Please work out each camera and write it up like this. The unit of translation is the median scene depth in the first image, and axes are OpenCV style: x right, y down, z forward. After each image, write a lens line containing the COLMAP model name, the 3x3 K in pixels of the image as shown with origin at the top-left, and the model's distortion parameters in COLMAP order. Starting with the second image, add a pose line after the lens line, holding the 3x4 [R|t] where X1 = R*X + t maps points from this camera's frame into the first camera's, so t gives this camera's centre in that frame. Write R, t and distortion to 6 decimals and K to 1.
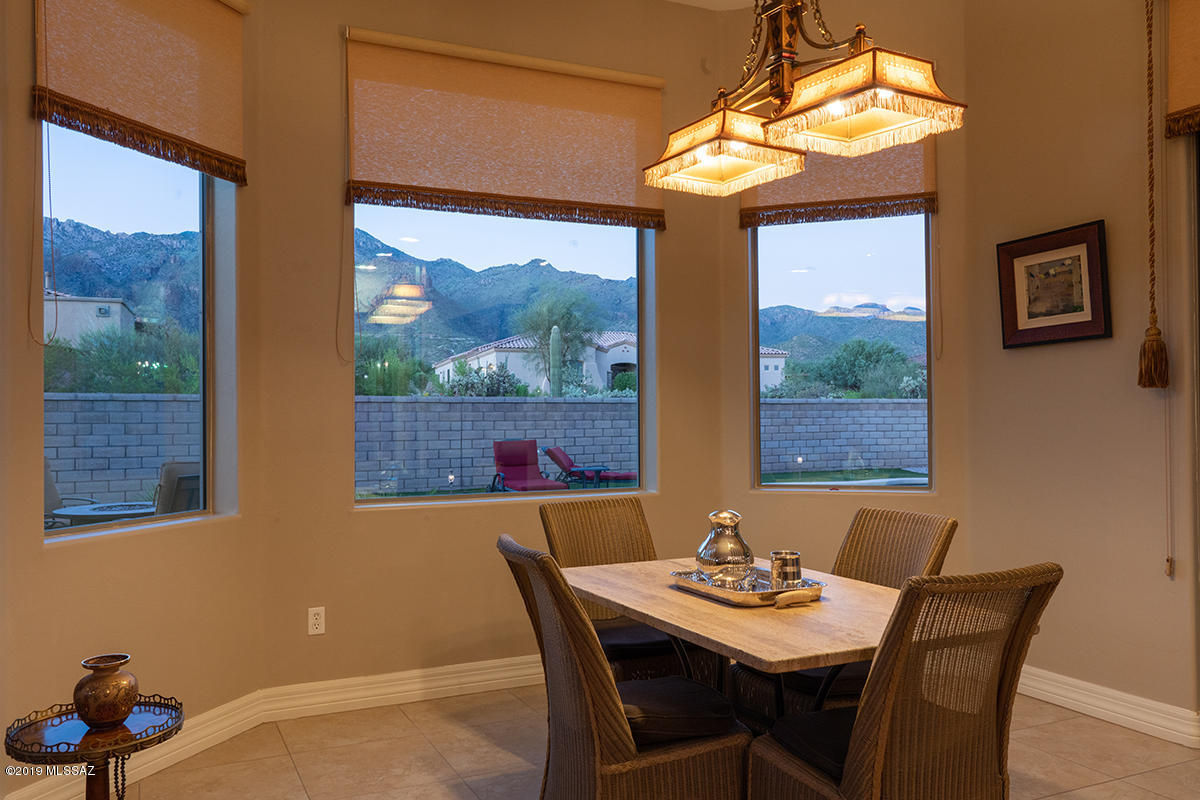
lens RADIAL K [[964.5, 0, 600.0], [0, 964.5, 400.0], [0, 0, 1]] dist [0.012576, 0.004625]
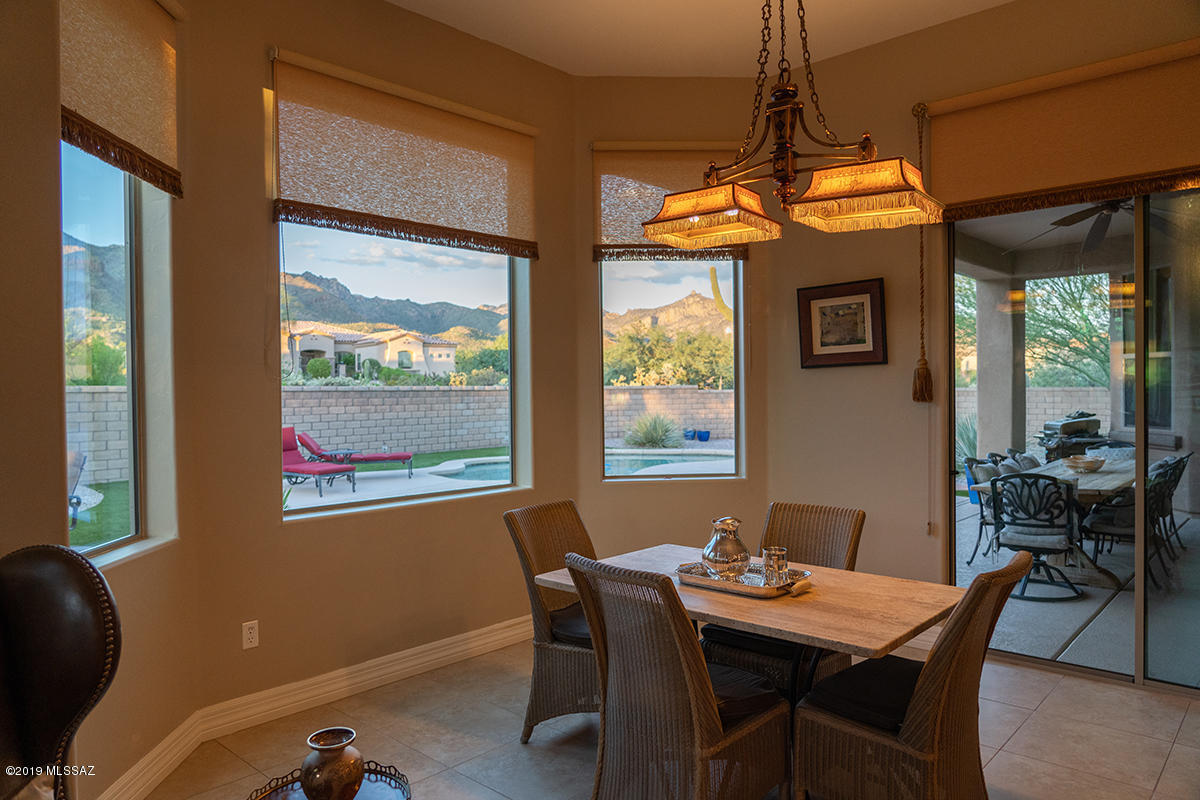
lens RADIAL K [[806.2, 0, 600.0], [0, 806.2, 400.0], [0, 0, 1]] dist [-0.020678, 0.002446]
pose [[0.926650, -0.007001, 0.375860, -0.262285], [-0.001960, 0.999723, 0.023453, -0.036648], [-0.375920, -0.022470, 0.926379, 0.087756]]
